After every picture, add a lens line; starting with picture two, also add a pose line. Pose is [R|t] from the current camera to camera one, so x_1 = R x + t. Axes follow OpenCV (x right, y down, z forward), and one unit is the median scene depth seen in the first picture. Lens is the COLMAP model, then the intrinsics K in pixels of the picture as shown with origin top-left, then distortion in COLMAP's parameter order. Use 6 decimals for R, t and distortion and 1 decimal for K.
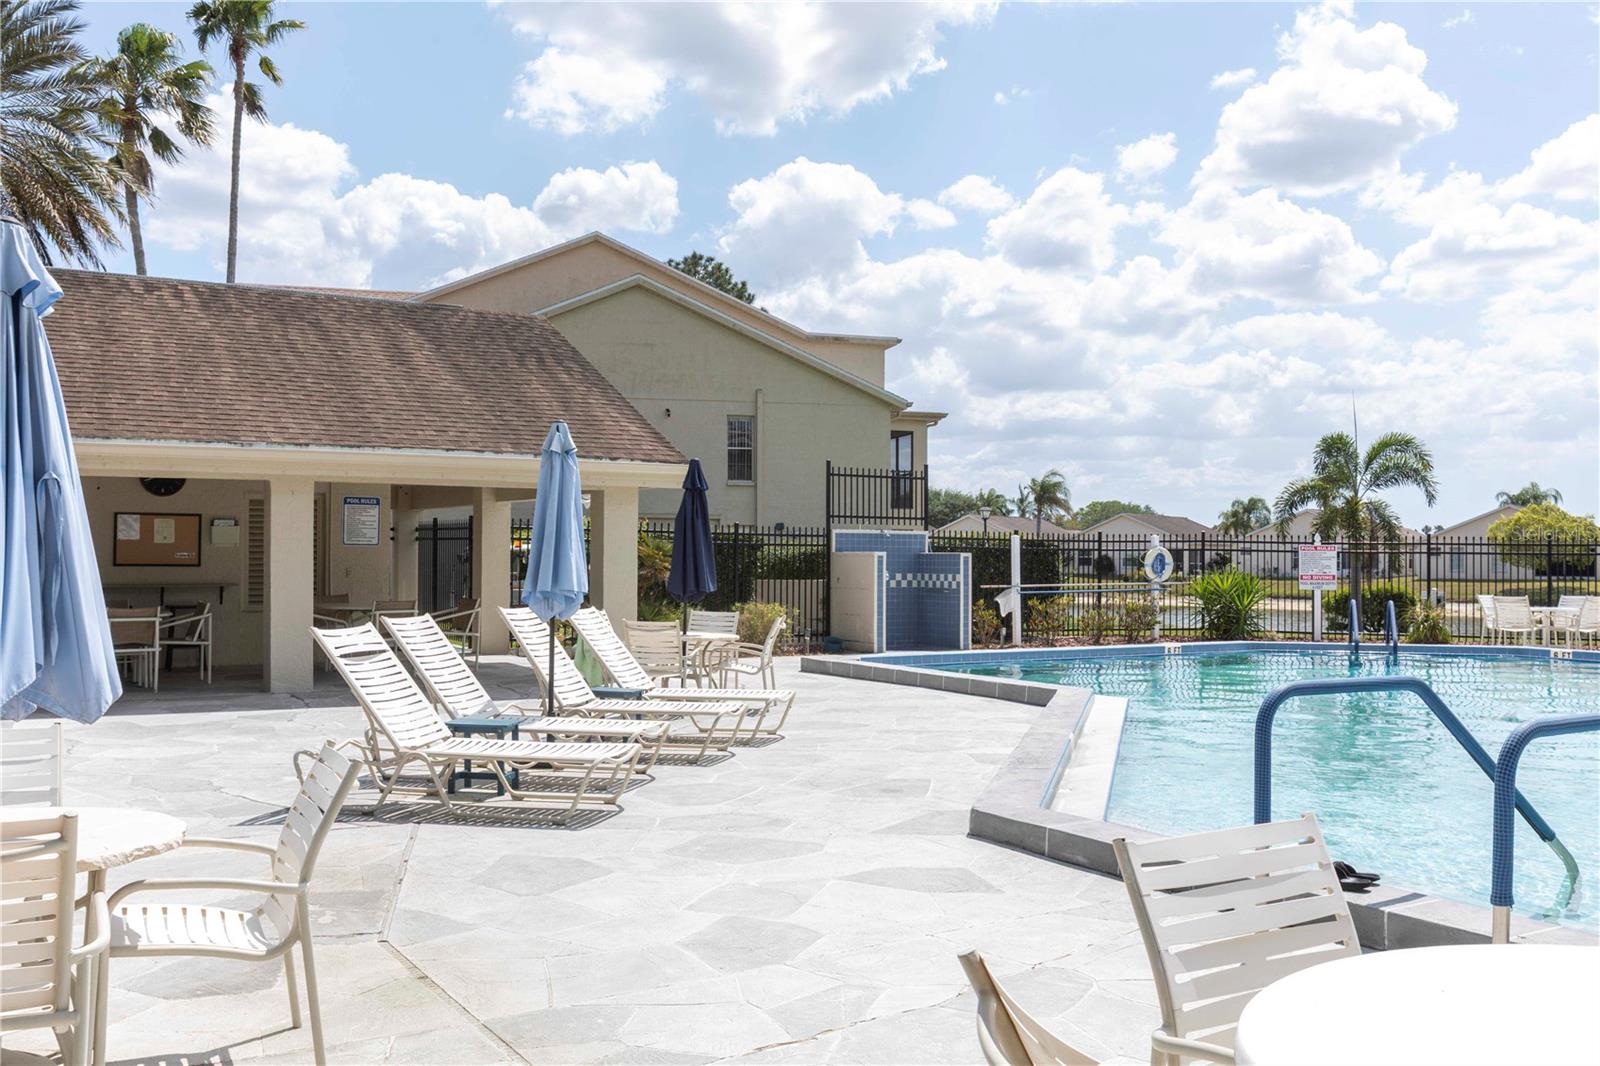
lens RADIAL K [[1496.9, 0, 801.1], [0, 1496.9, 538.0], [0, 0, 1]] dist [-0.007566, 0.000000]
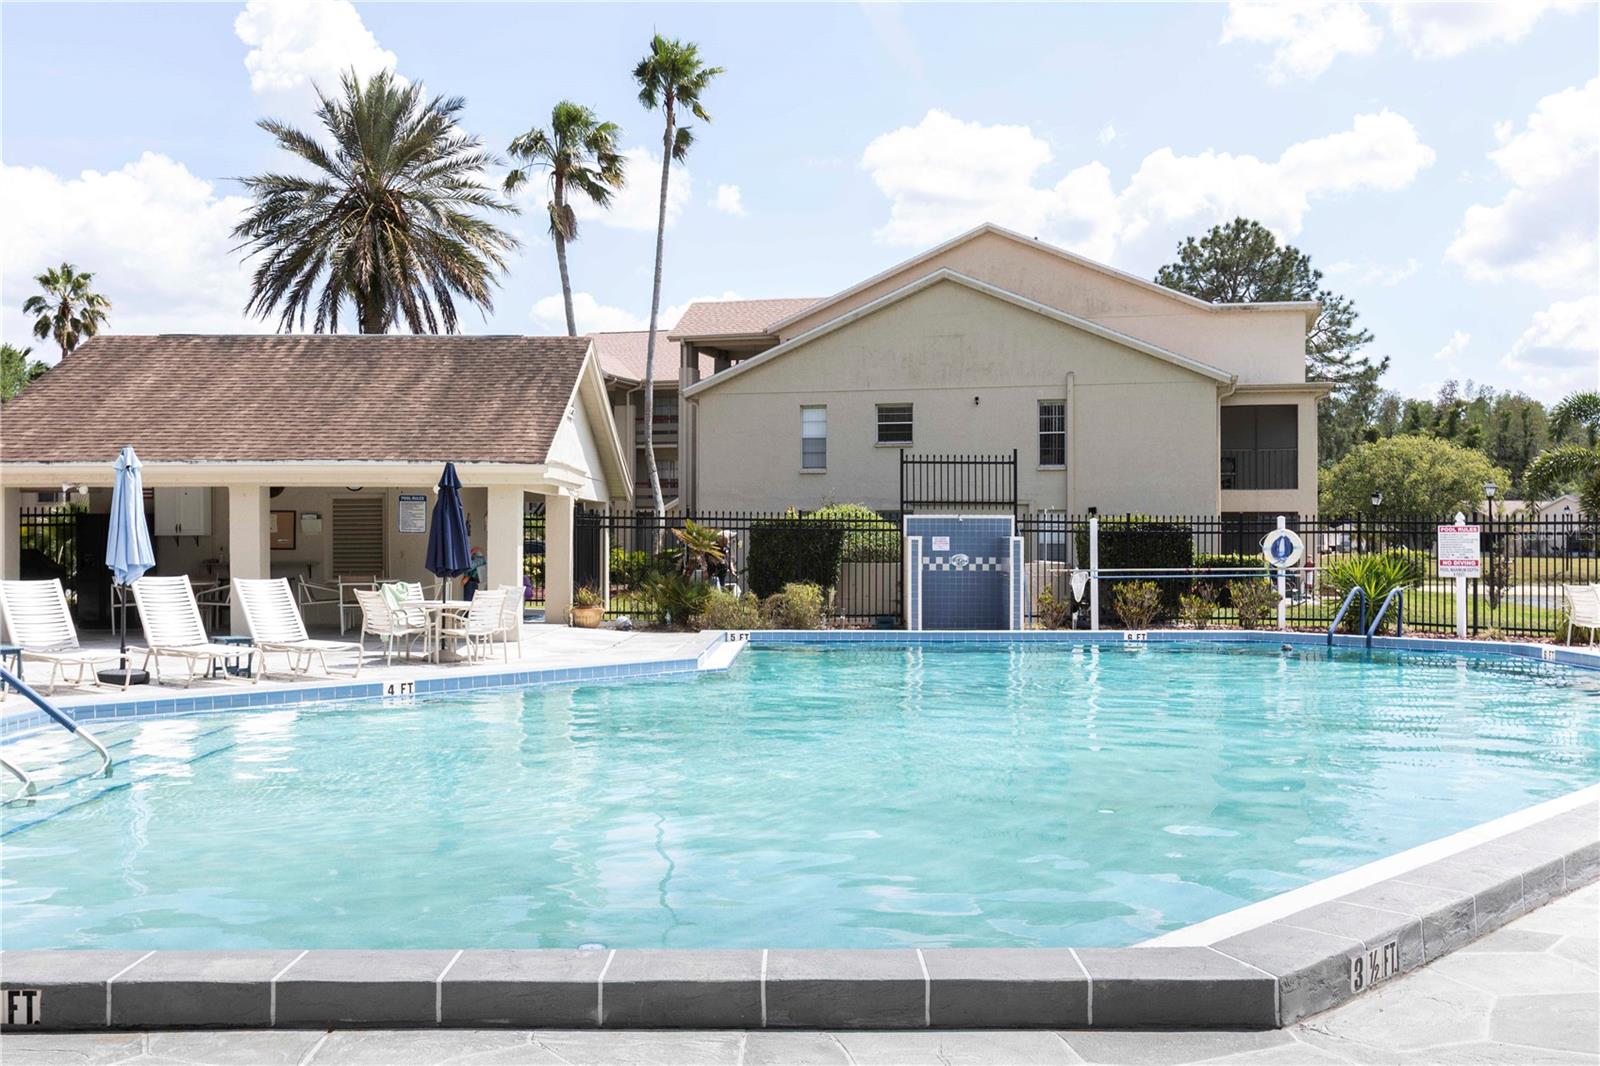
lens RADIAL K [[1590.6, 0, 800.5], [0, 1590.6, 532.7], [0, 0, 1]] dist [-0.016644, 0.000000]
pose [[0.856165, -0.006720, -0.516659, 0.515833], [0.009485, 0.999951, 0.002710, 0.002938], [0.516616, -0.007221, 0.856187, 0.012117]]
